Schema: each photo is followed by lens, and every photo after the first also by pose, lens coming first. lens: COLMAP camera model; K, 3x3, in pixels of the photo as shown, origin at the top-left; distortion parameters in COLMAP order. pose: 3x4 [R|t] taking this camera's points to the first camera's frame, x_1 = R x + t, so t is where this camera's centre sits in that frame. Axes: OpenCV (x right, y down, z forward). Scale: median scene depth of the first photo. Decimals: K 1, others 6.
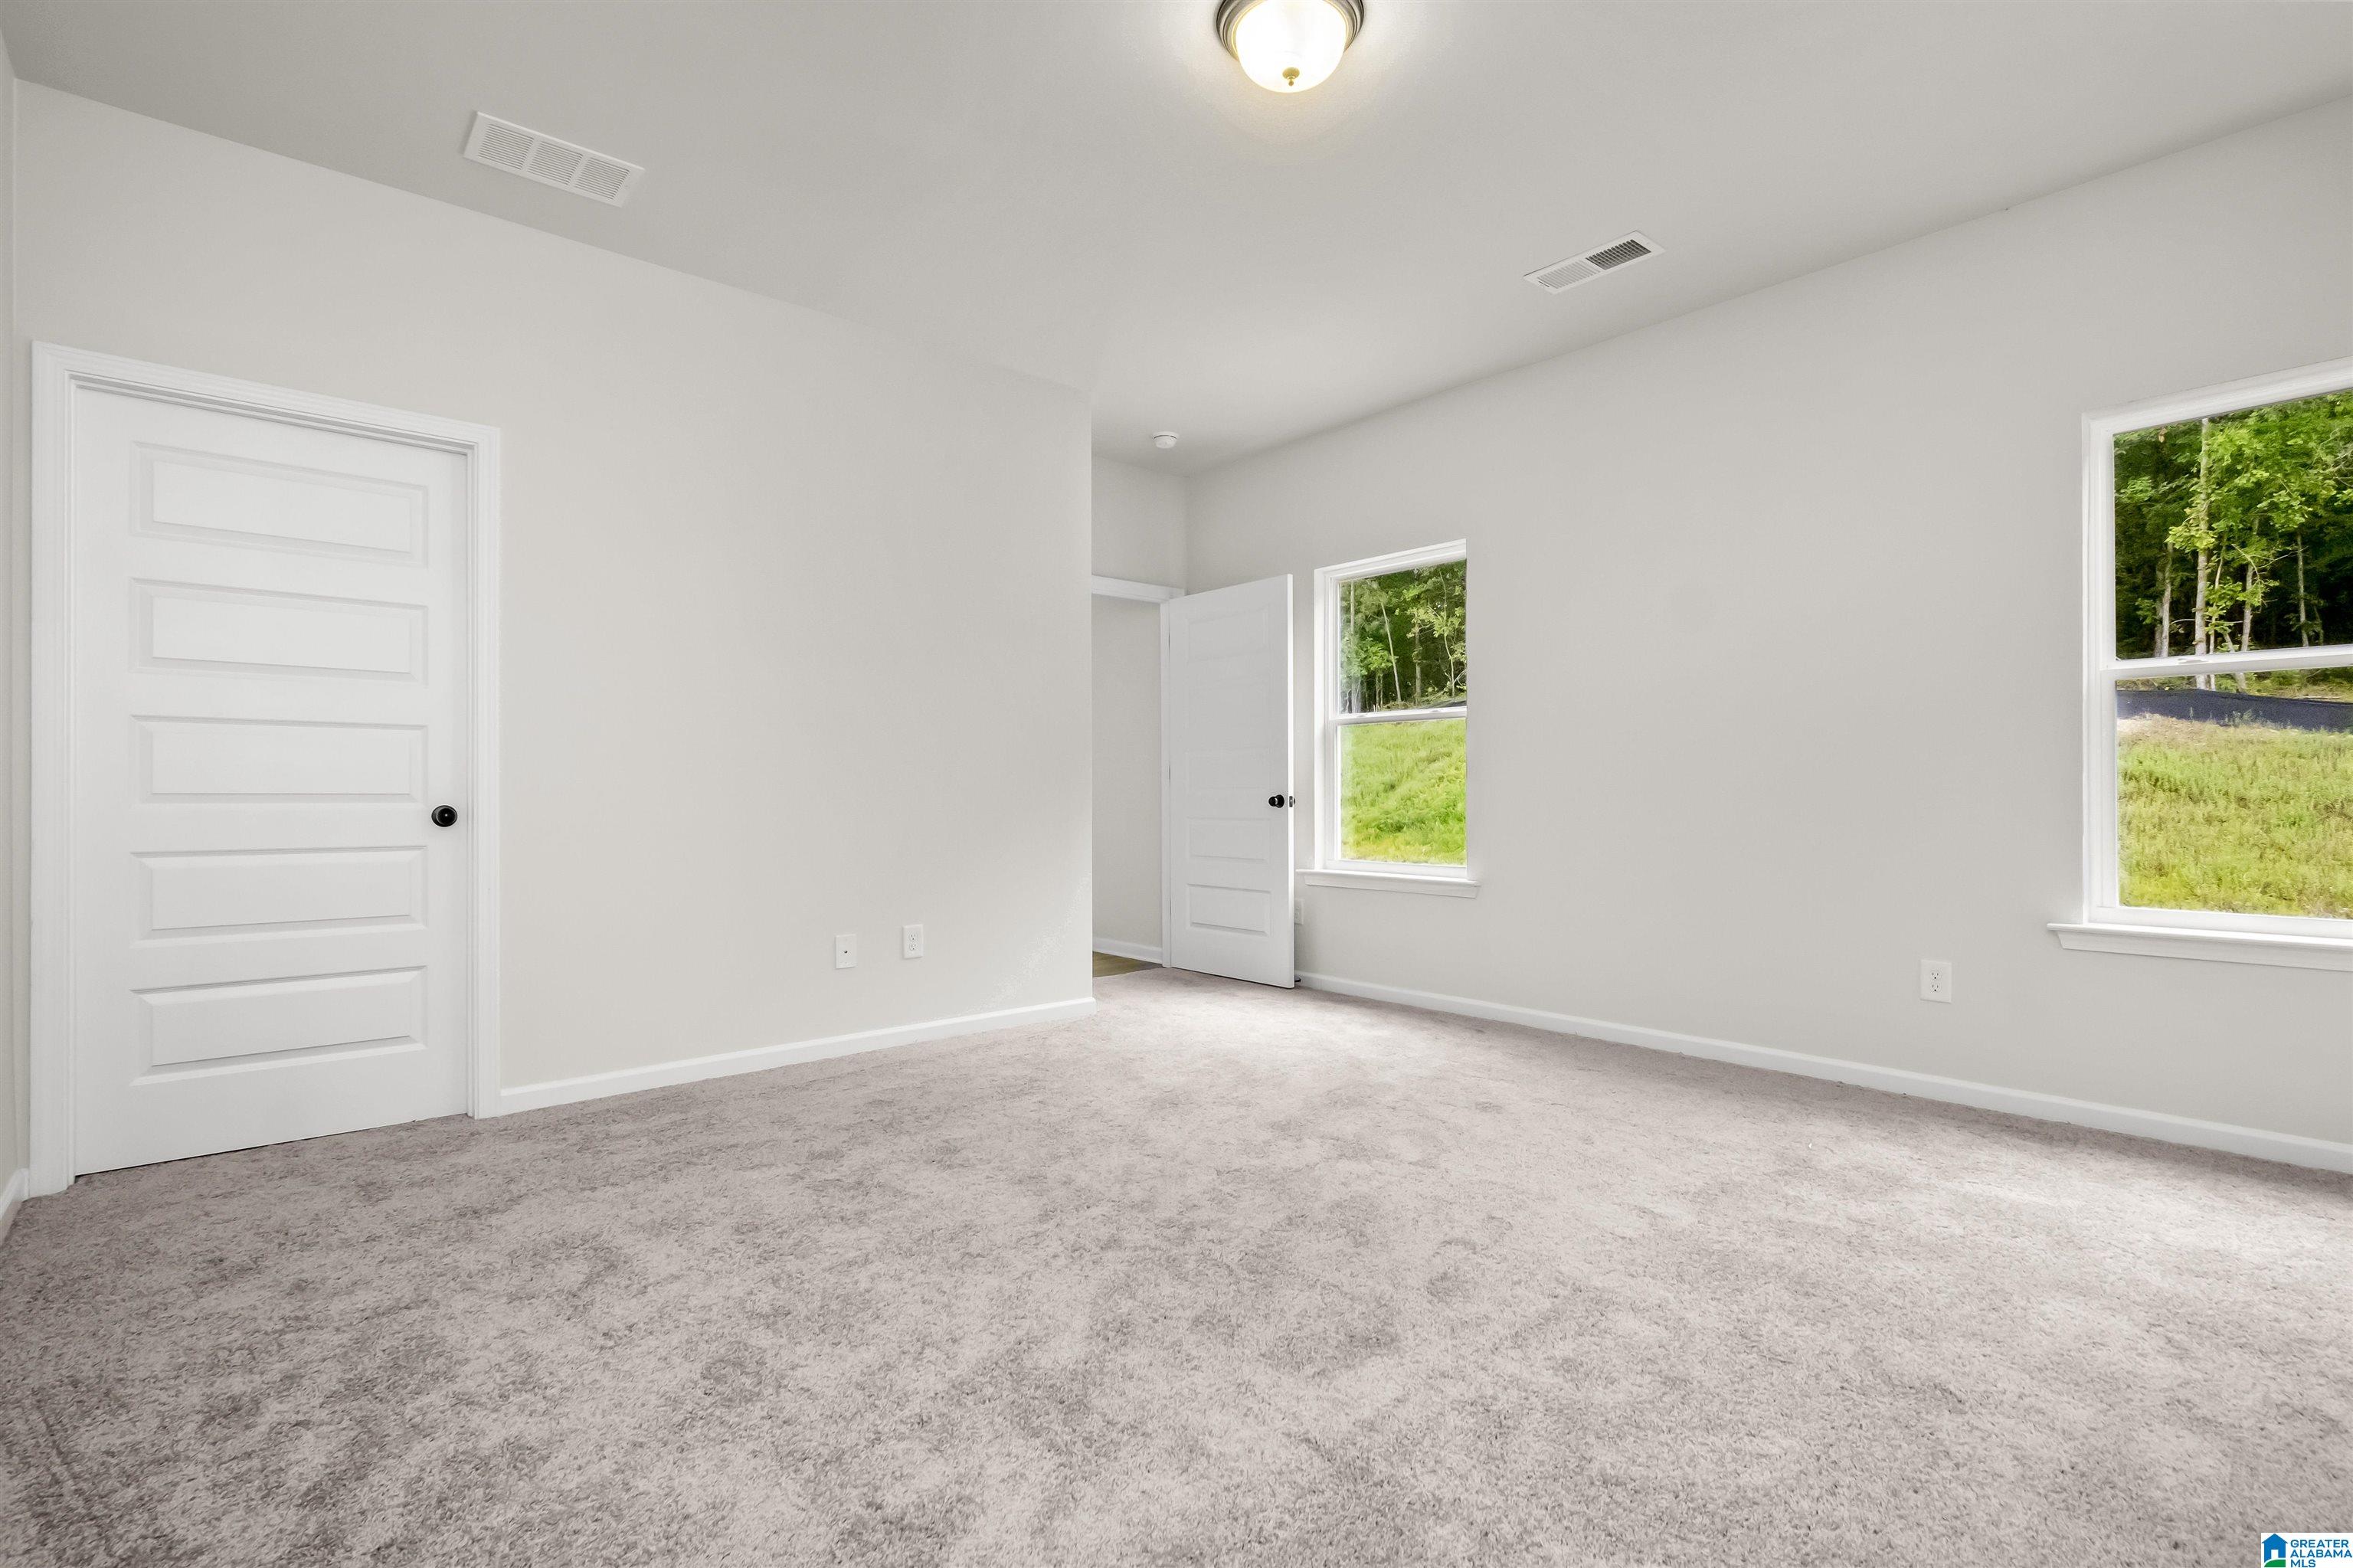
lens RADIAL K [[1082.5, 0, 1176.5], [0, 1082.5, 784.0], [0, 0, 1]] dist [0.000088, 0.000058]
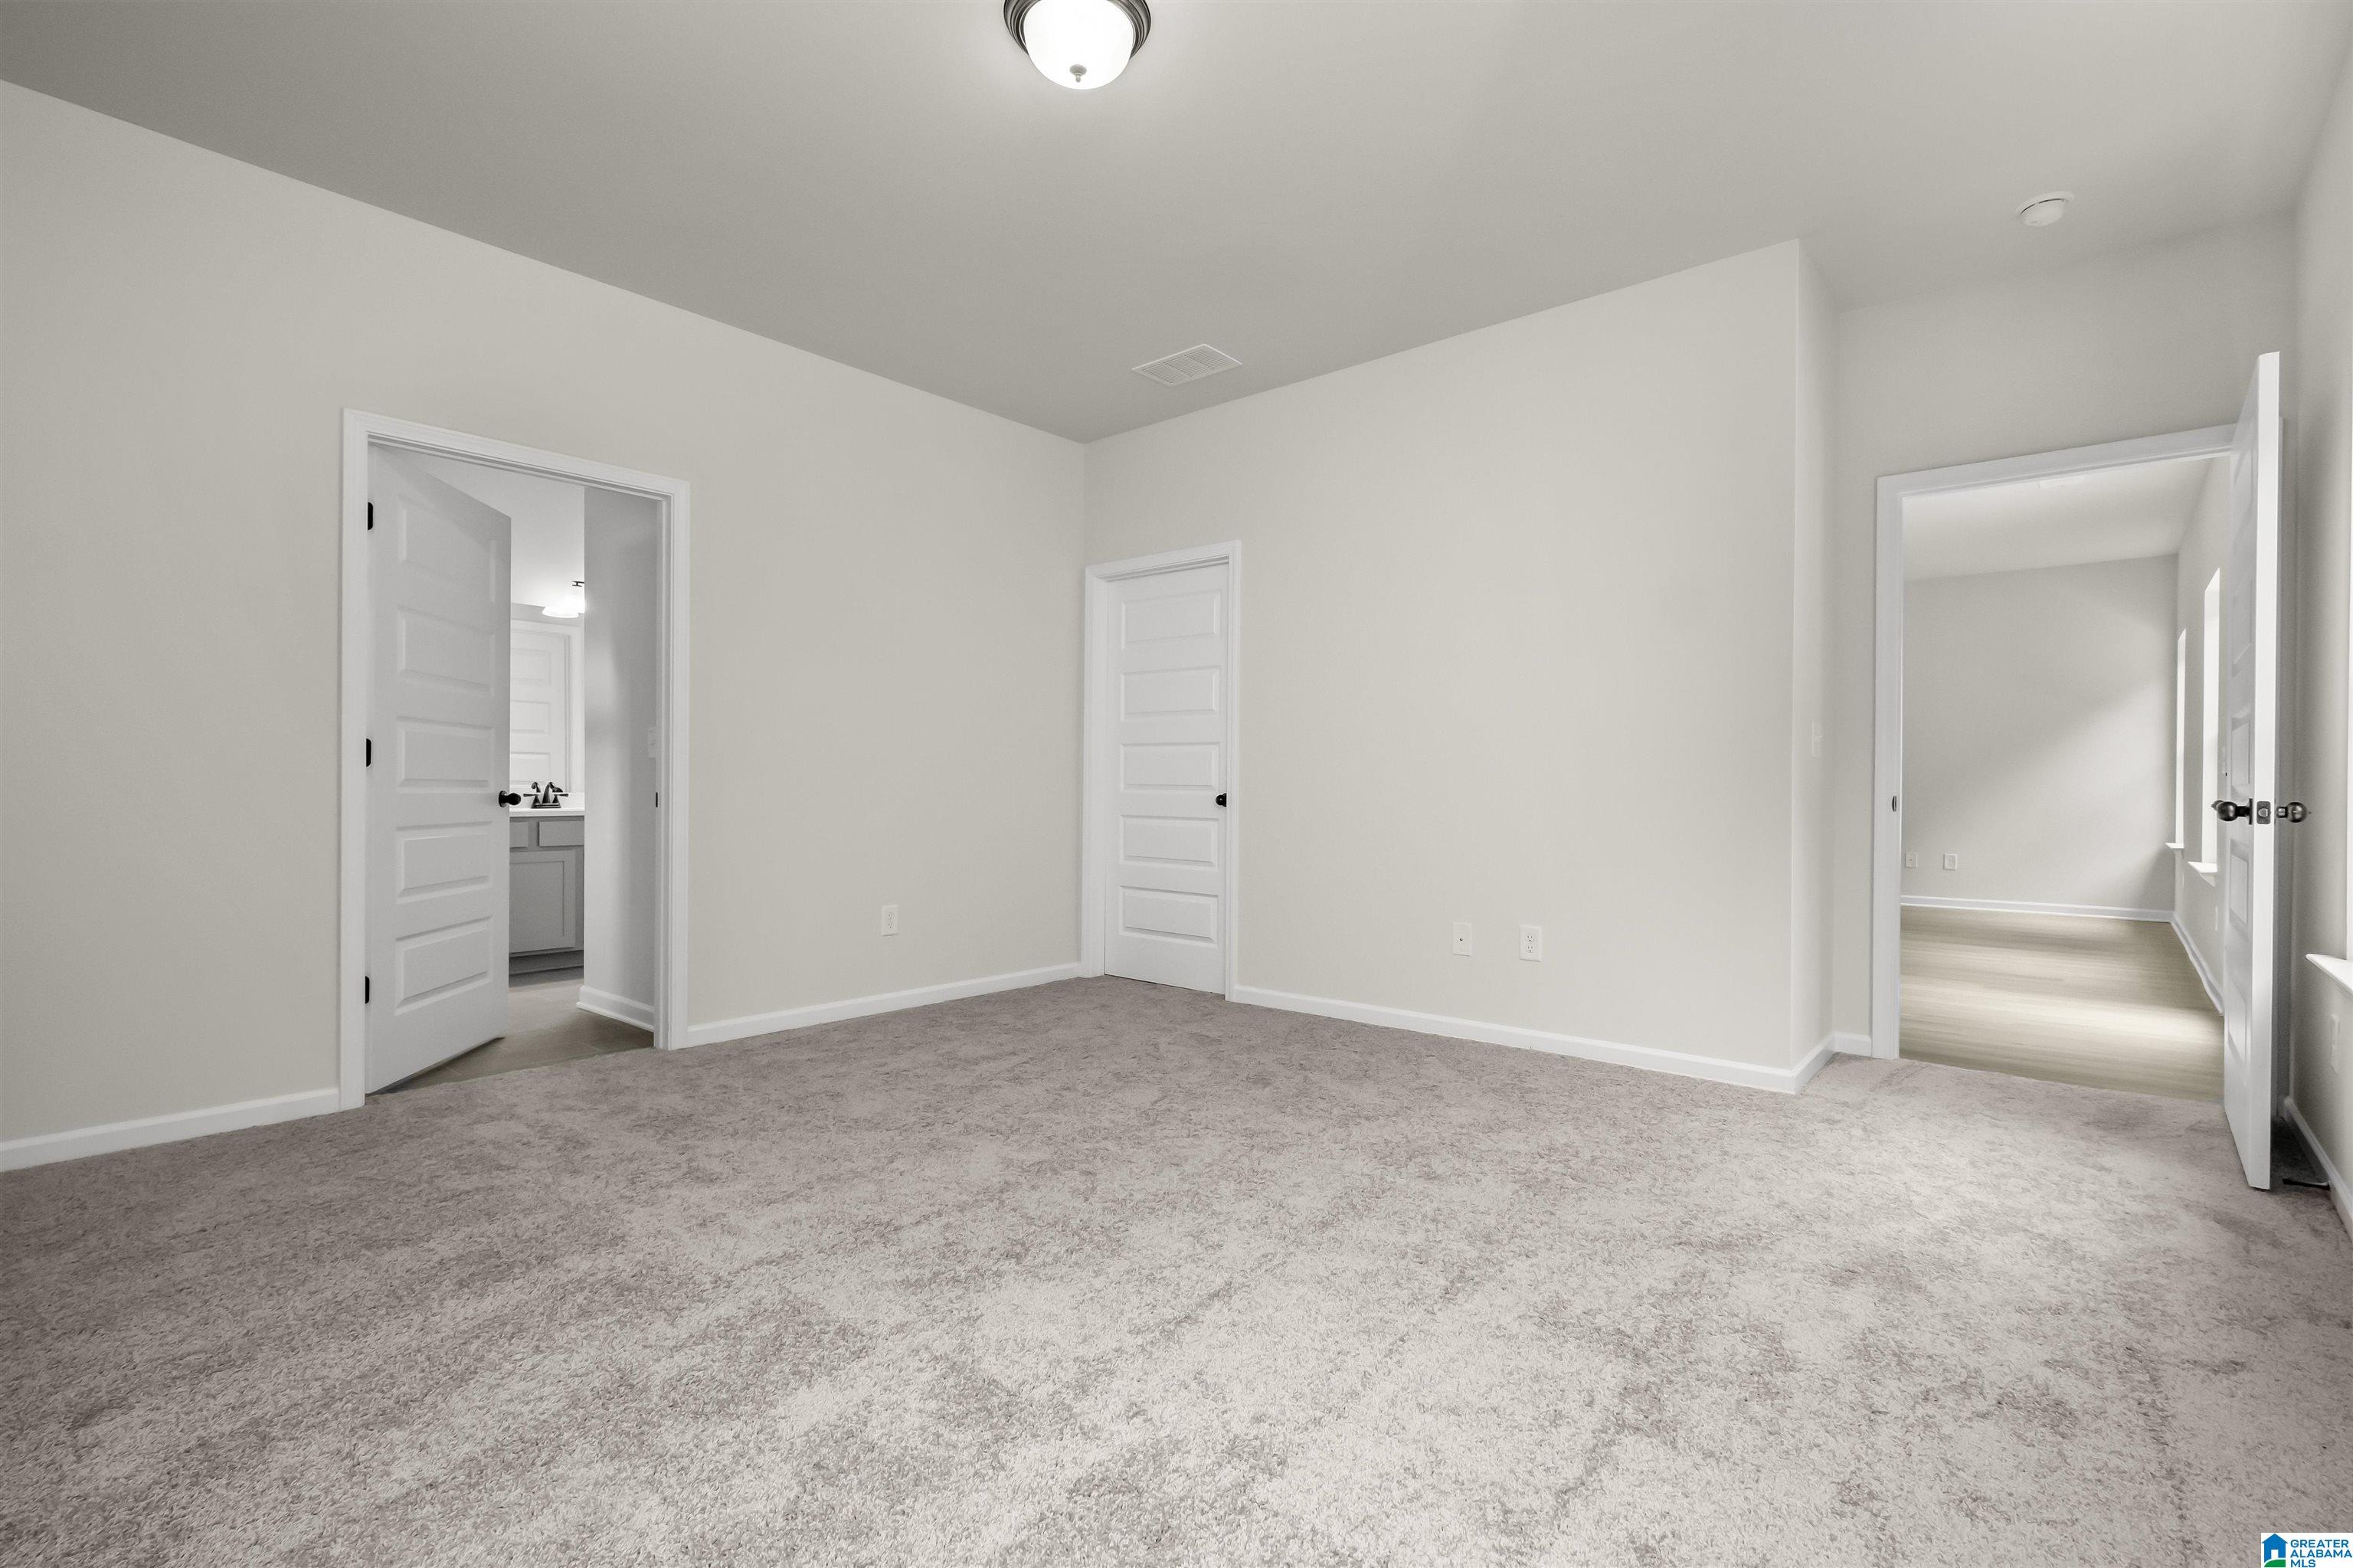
lens RADIAL K [[1082.5, 0, 1176.5], [0, 1082.5, 784.0], [0, 0, 1]] dist [0.000088, 0.000058]
pose [[0.149826, 0.006156, -0.988693, 0.836496], [0.005094, 0.999963, 0.006998, -0.004128], [0.988699, -0.006085, 0.149789, 0.705873]]
